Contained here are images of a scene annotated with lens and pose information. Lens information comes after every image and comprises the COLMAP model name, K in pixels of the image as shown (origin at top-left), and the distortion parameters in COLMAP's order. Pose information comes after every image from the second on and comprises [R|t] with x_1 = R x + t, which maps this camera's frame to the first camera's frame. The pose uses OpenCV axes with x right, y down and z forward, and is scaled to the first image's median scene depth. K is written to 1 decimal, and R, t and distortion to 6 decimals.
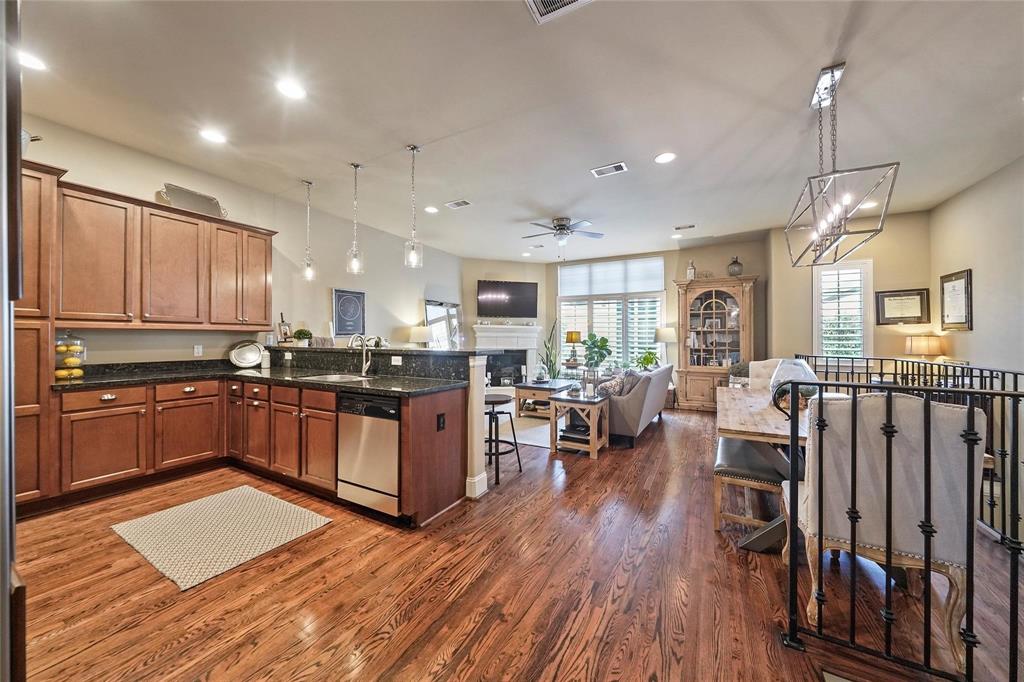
lens RADIAL K [[357.4, 0, 511.5], [0, 357.4, 333.8], [0, 0, 1]] dist [-0.000549, -0.000859]
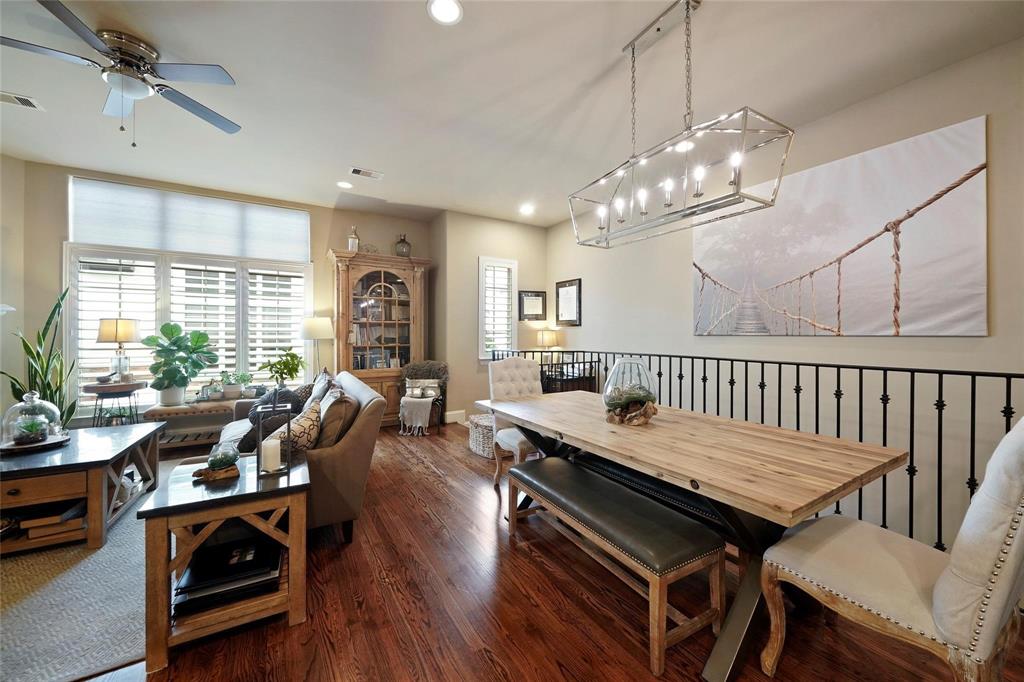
lens RADIAL K [[381.3, 0, 516.7], [0, 381.3, 332.8], [0, 0, 1]] dist [-0.002897, -0.001034]
pose [[0.484787, -0.000064, 0.874632, -0.026865], [-0.008082, 0.999957, 0.004553, 0.009661], [-0.874595, -0.009276, 0.484765, 0.482252]]
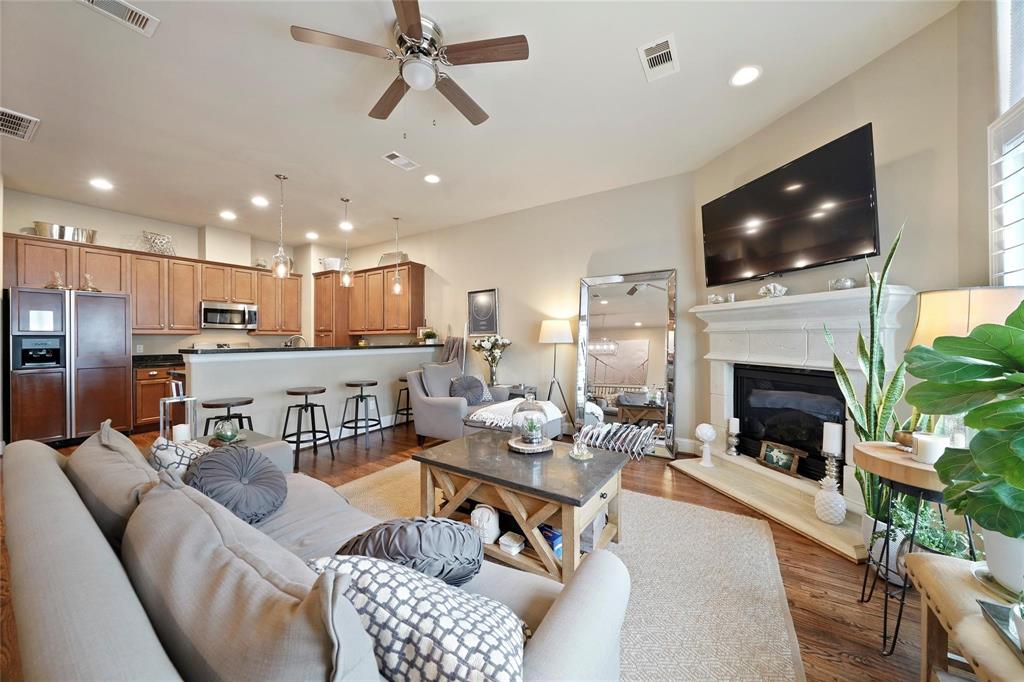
lens RADIAL K [[357.4, 0, 510.9], [0, 357.4, 337.6], [0, 0, 1]] dist [-0.000549, -0.000859]
pose [[-0.057999, -0.005753, -0.998300, 0.643045], [0.018834, 0.999799, -0.006856, 0.023911], [0.998139, -0.019200, -0.057879, 1.361318]]
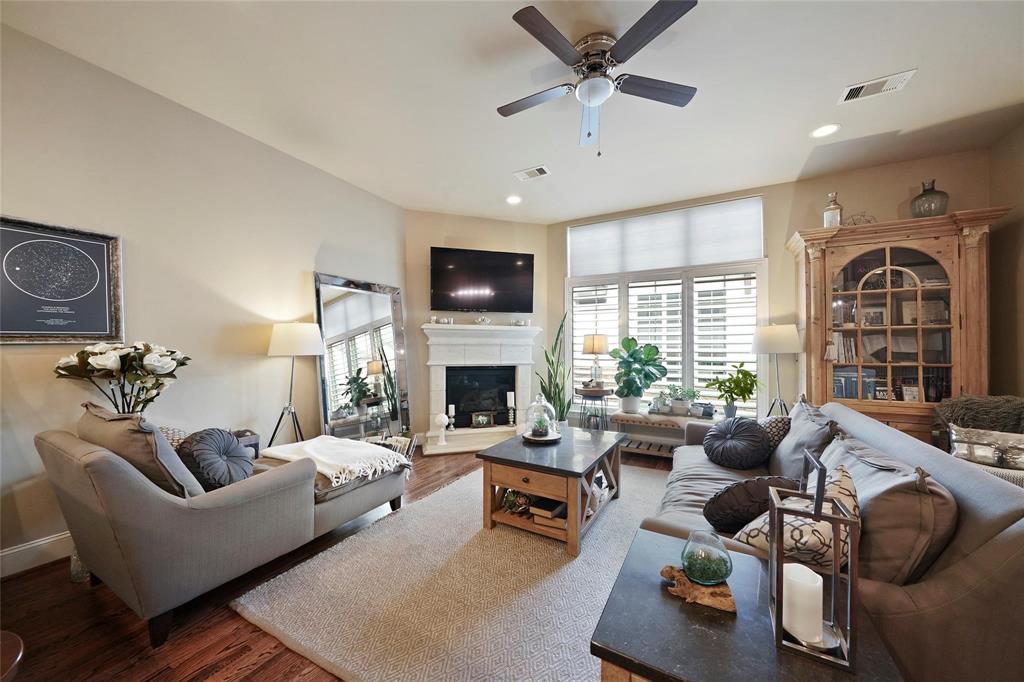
lens RADIAL K [[357.4, 0, 512.1], [0, 357.4, 348.1], [0, 0, 1]] dist [-0.000549, -0.000859]
pose [[0.999917, -0.005056, 0.011876, 0.052767], [0.004899, 0.999901, 0.013224, 0.012355], [-0.011942, -0.013164, 0.999842, 0.722982]]
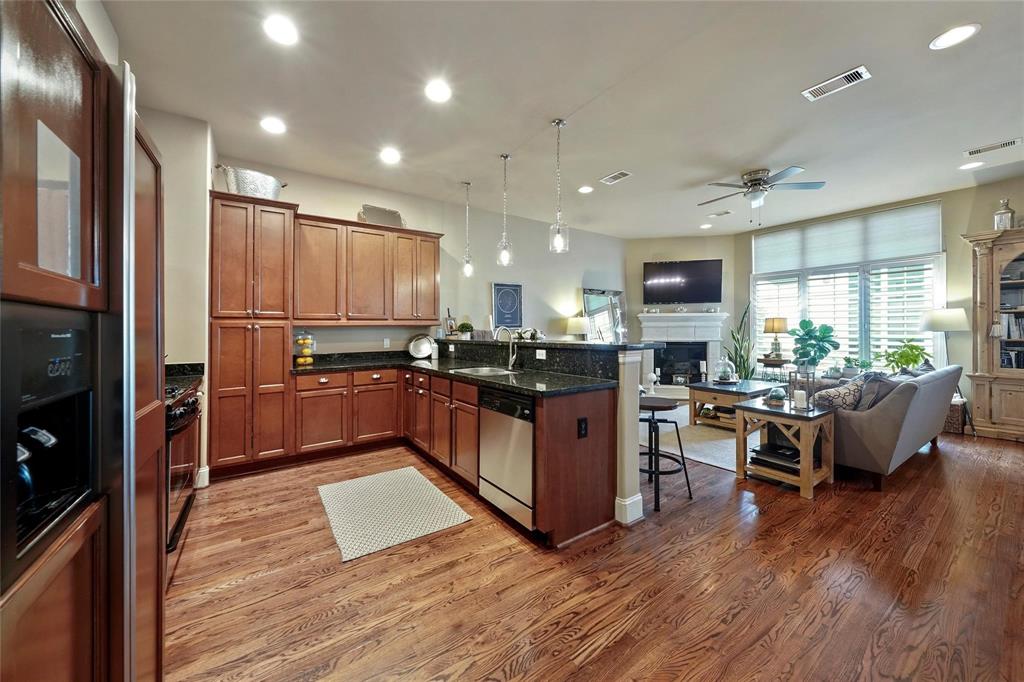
lens RADIAL K [[357.4, 0, 519.0], [0, 357.4, 334.4], [0, 0, 1]] dist [-0.000549, -0.000859]
pose [[0.897971, -0.006941, -0.440001, 0.025720], [0.019291, 0.999535, 0.023602, -0.001135], [0.439632, -0.029681, 0.897687, 0.102603]]
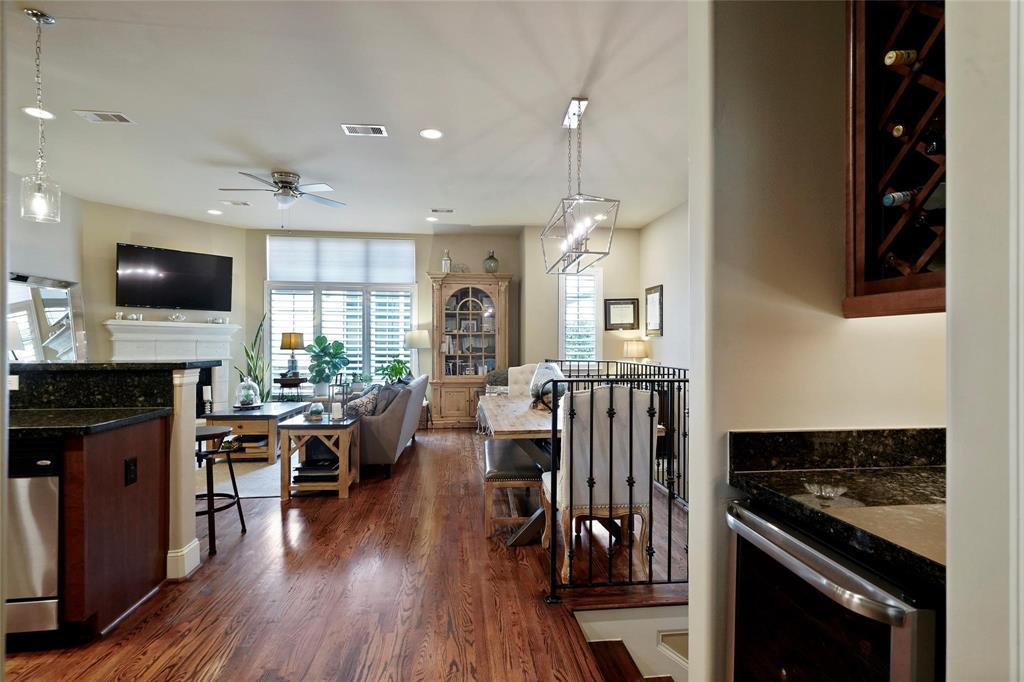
lens RADIAL K [[516.5, 0, 511.3], [0, 516.5, 341.8], [0, 0, 1]] dist [0.003835, 0.001824]
pose [[0.814947, 0.000842, 0.579535, -0.104494], [-0.007111, 0.999938, 0.008547, -0.001939], [-0.579492, -0.011086, 0.814902, -0.101263]]
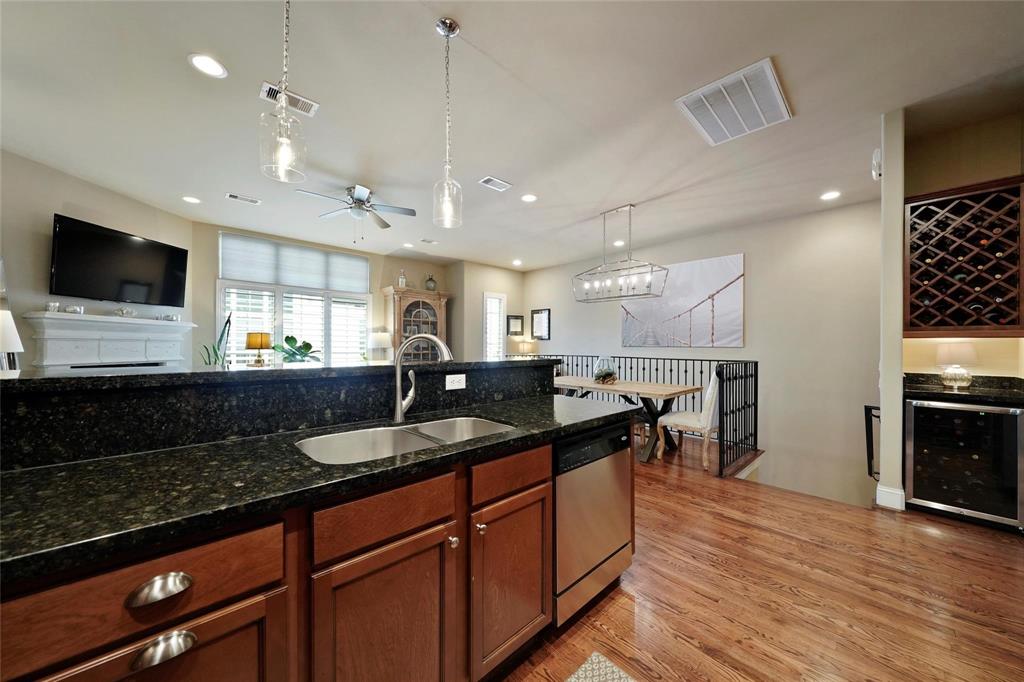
lens RADIAL K [[357.4, 0, 514.7], [0, 357.4, 347.8], [0, 0, 1]] dist [-0.000549, -0.000859]
pose [[0.300506, -0.010240, 0.953725, -0.608180], [-0.015783, 0.999752, 0.015707, 0.006265], [-0.953649, -0.019773, 0.300270, 0.529980]]
